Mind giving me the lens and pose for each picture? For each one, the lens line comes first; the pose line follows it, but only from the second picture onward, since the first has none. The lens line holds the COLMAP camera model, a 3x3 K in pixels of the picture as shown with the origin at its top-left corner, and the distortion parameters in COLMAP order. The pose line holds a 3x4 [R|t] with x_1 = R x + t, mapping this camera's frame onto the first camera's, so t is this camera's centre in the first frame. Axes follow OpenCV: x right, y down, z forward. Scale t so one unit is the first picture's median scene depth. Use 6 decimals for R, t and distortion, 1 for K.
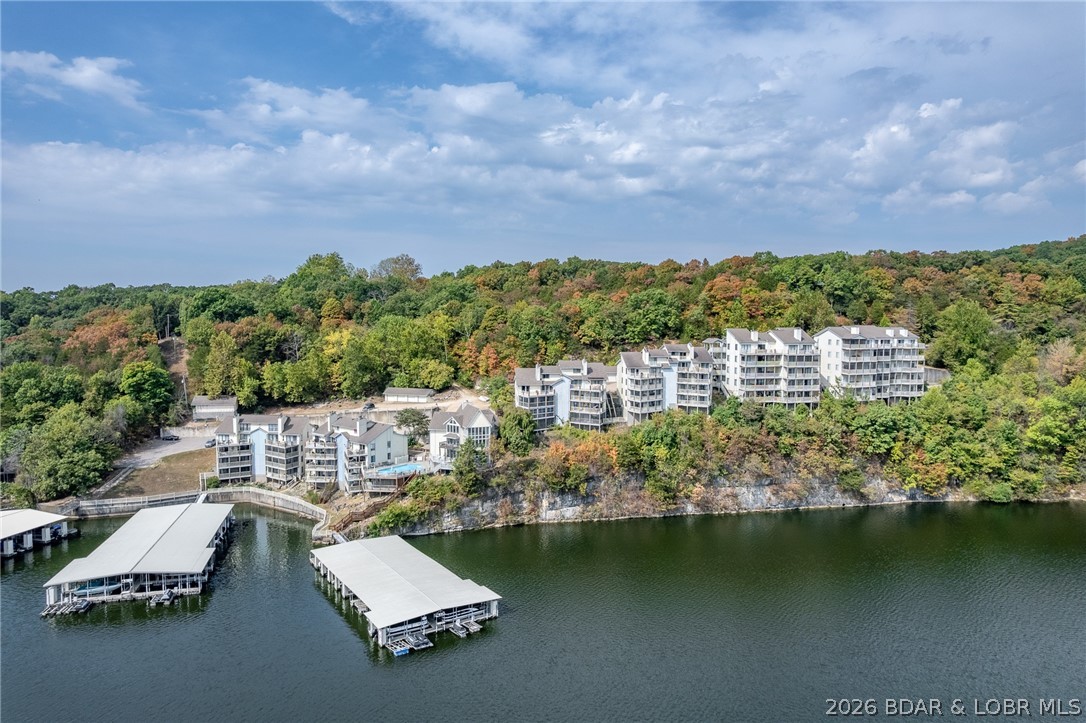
lens RADIAL K [[695.3, 0, 544.7], [0, 695.3, 357.2], [0, 0, 1]] dist [-0.074026, 0.066827]
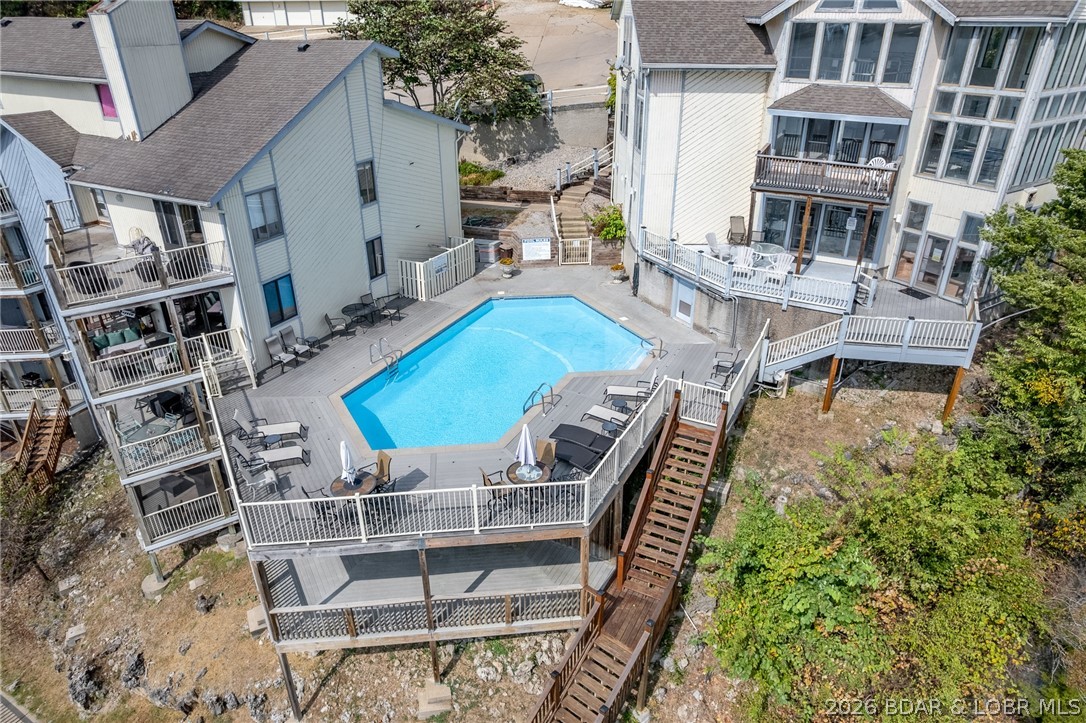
lens RADIAL K [[688.9, 0, 546.0], [0, 688.9, 367.1], [0, 0, 1]] dist [-0.075481, 0.061744]
pose [[0.980641, -0.093661, 0.171964, -0.182598], [0.013649, 0.908749, 0.417120, 0.085421], [-0.195340, -0.406698, 0.892434, 0.713050]]
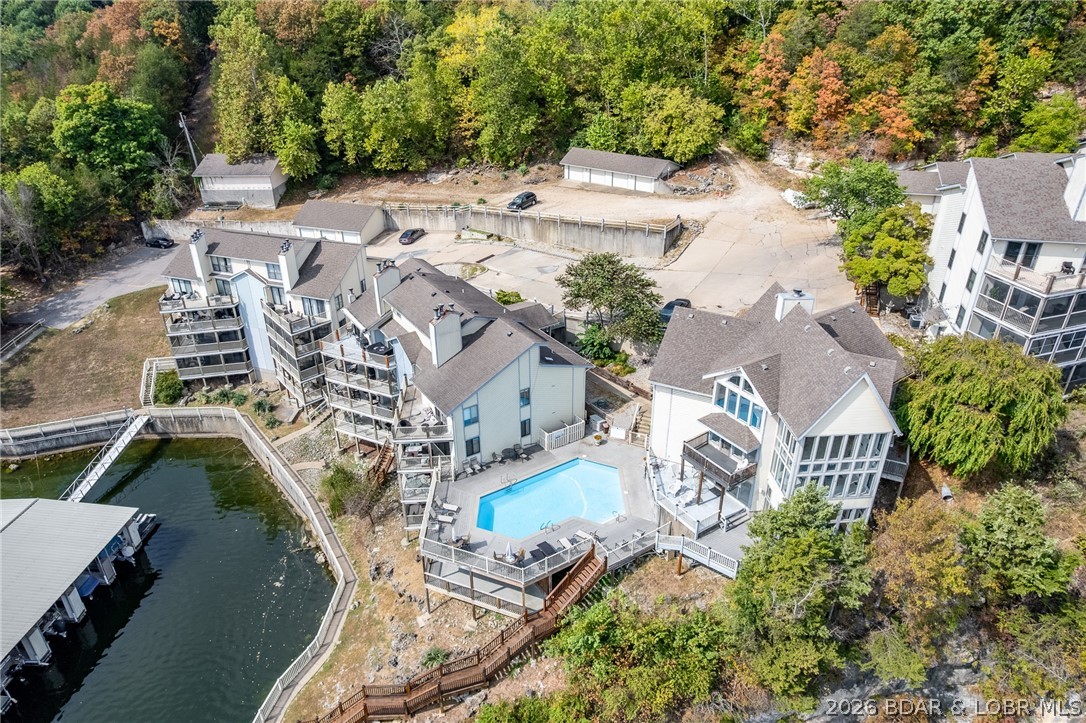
lens RADIAL K [[695.3, 0, 544.7], [0, 695.3, 357.2], [0, 0, 1]] dist [-0.074026, 0.066827]
pose [[0.948467, 0.138691, -0.284914, -0.106608], [-0.007869, 0.909163, 0.416367, -0.022547], [0.316779, -0.392668, 0.863402, 0.616051]]
